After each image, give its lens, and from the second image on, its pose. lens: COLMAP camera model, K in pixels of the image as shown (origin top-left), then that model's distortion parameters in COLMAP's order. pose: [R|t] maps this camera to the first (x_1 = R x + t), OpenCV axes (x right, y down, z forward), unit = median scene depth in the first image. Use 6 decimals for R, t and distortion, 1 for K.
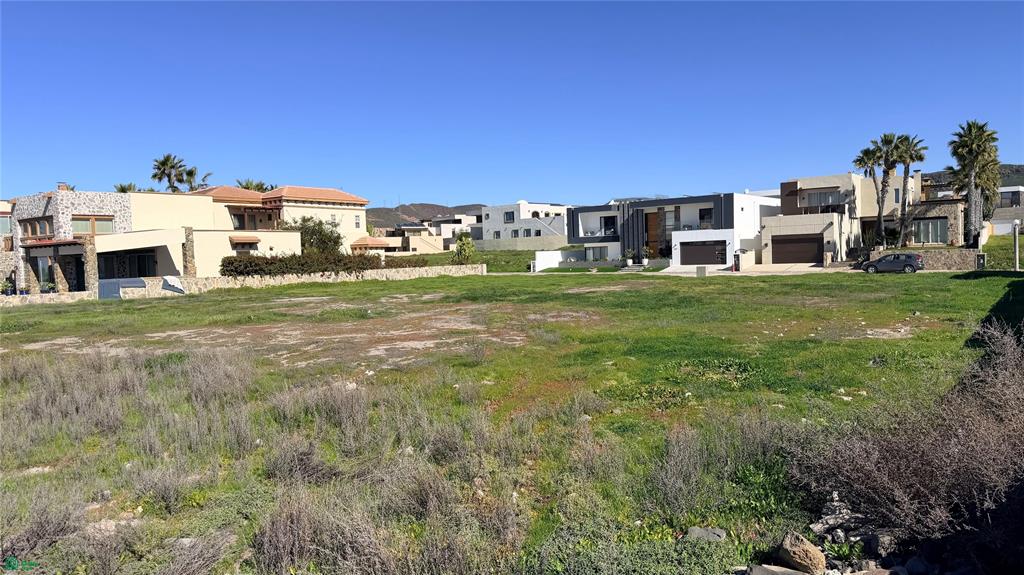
lens RADIAL K [[719.6, 0, 510.7], [0, 719.6, 292.7], [0, 0, 1]] dist [0.100378, -0.158809]
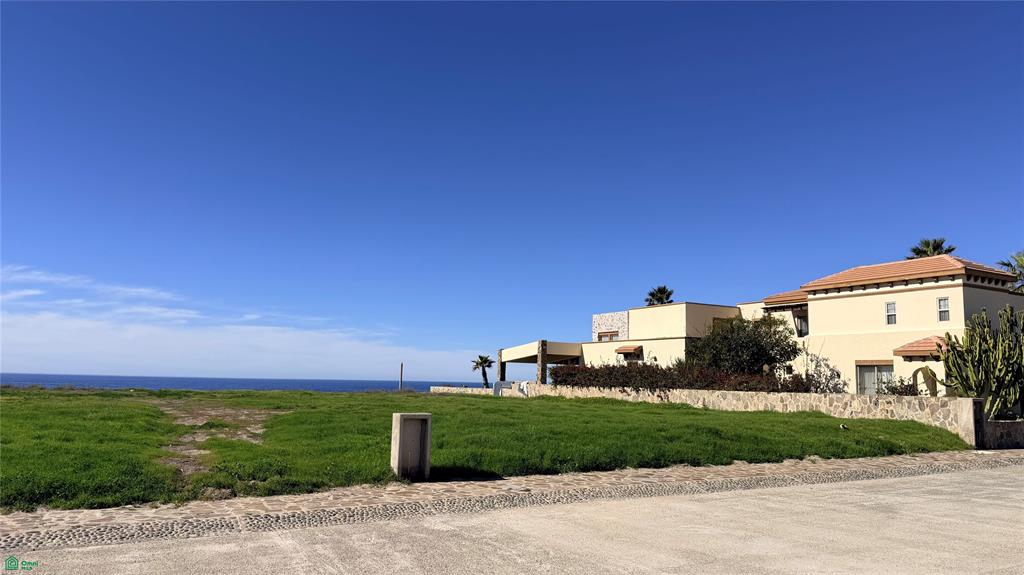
lens RADIAL K [[719.6, 0, 510.7], [0, 719.6, 292.7], [0, 0, 1]] dist [0.100378, -0.158809]
pose [[-0.403330, -0.087974, -0.910816, 0.393959], [-0.058793, 0.995803, -0.070148, -0.051051], [0.913164, 0.025257, -0.406809, 0.883377]]
